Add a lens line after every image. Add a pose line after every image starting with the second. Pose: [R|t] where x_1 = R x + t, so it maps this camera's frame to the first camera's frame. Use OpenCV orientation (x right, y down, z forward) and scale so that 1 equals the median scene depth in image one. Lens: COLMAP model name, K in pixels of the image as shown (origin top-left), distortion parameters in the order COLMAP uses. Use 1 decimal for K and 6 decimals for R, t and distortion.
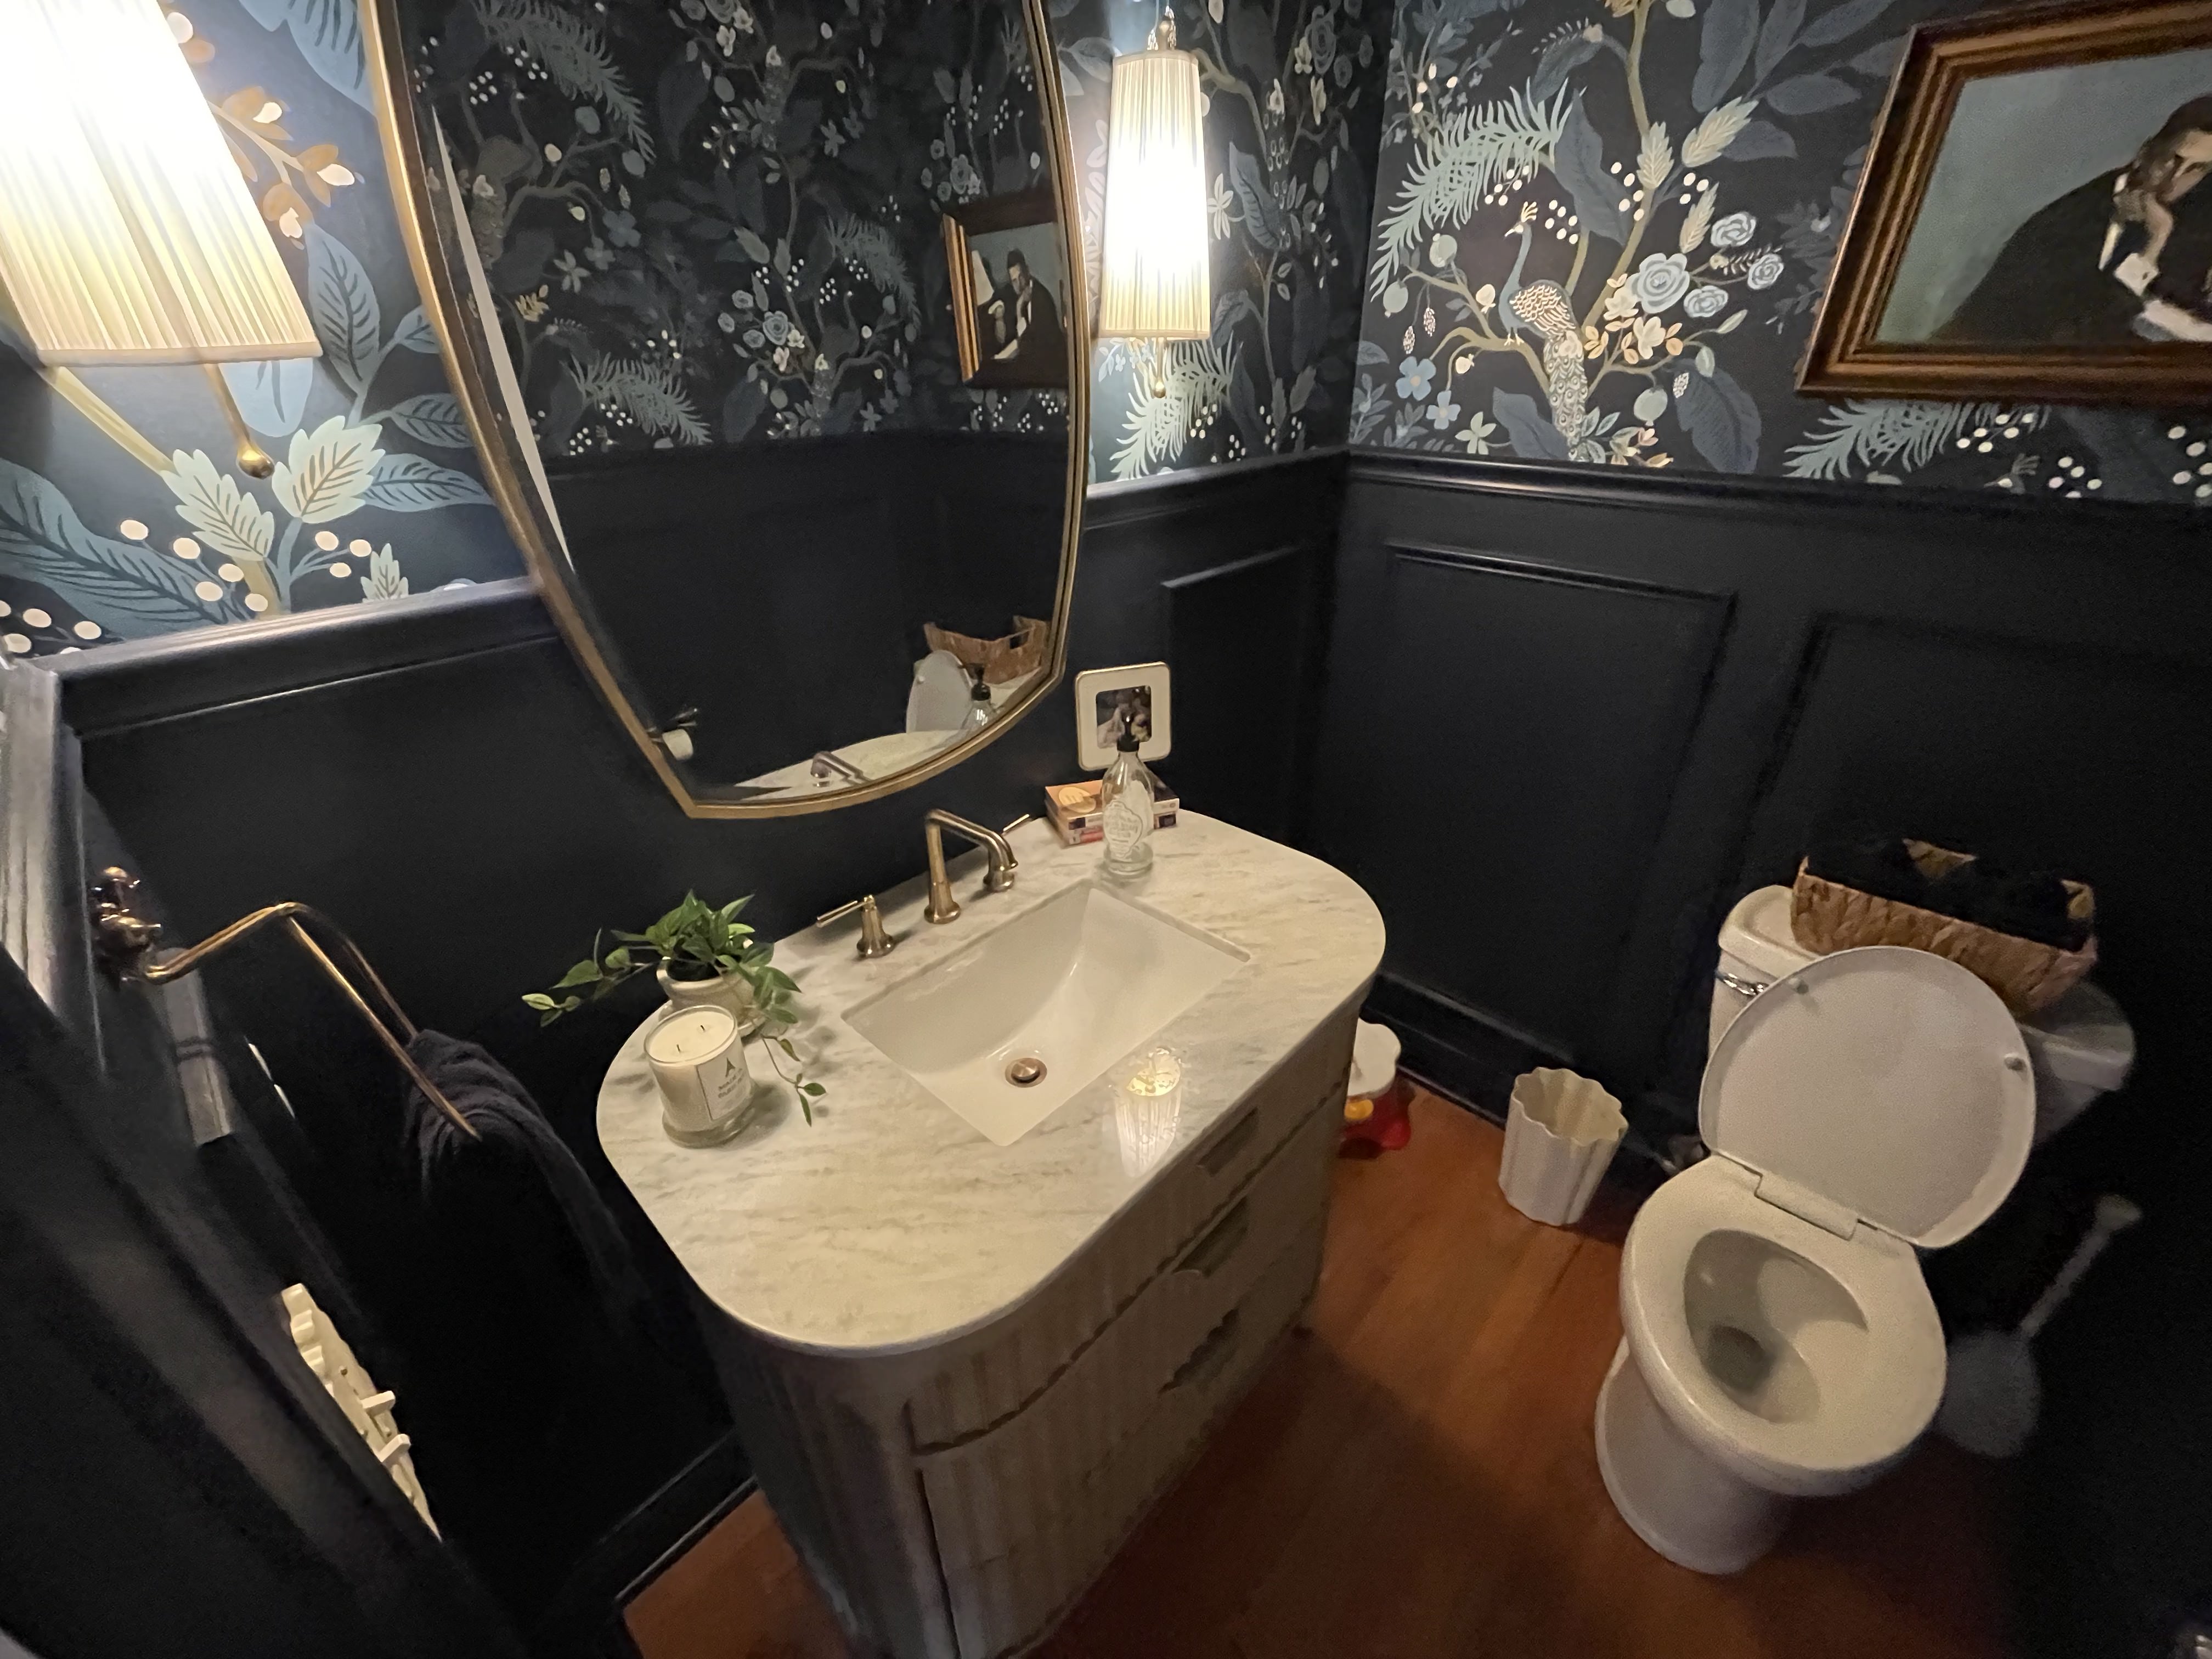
lens RADIAL K [[895.3, 0, 1107.1], [0, 895.3, 825.3], [0, 0, 1]] dist [-0.001764, -0.000581]
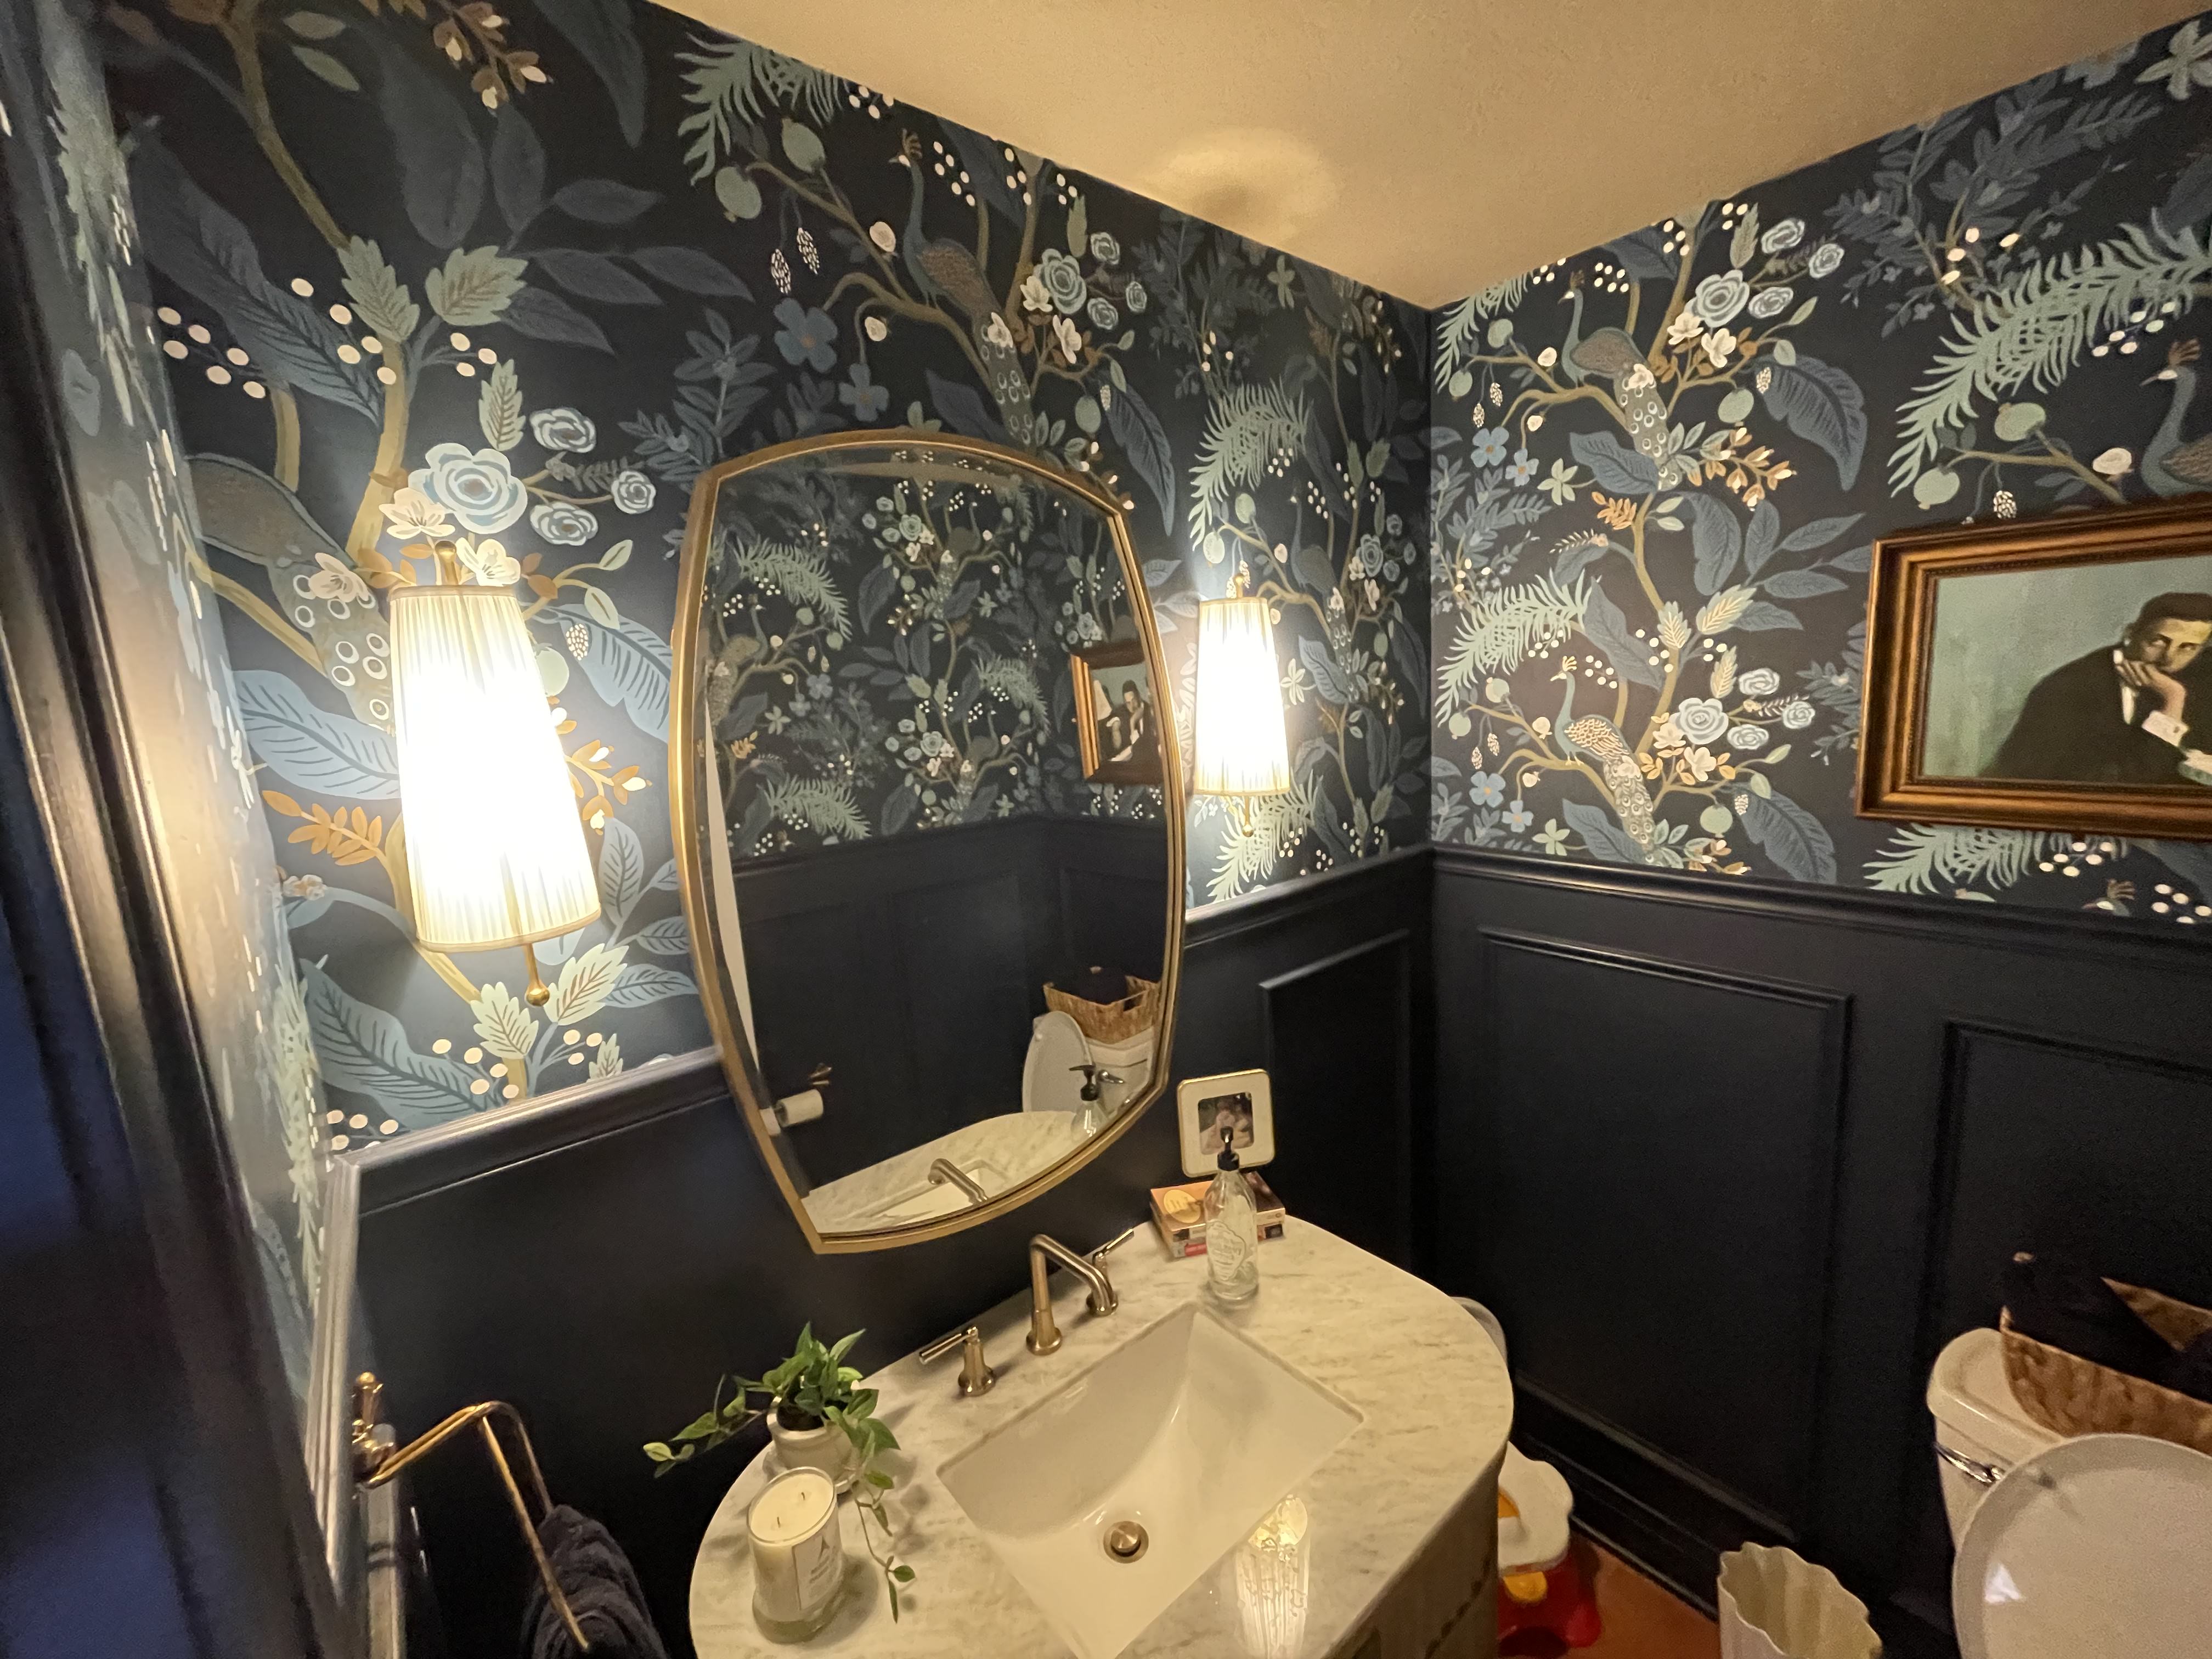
lens RADIAL K [[895.3, 0, 1105.9], [0, 895.3, 828.6], [0, 0, 1]] dist [-0.001764, -0.000581]
pose [[0.991114, -0.027405, -0.130160, 0.026952], [-0.017003, 0.944415, -0.328314, -0.106491], [0.131923, 0.327610, 0.935558, -0.099626]]
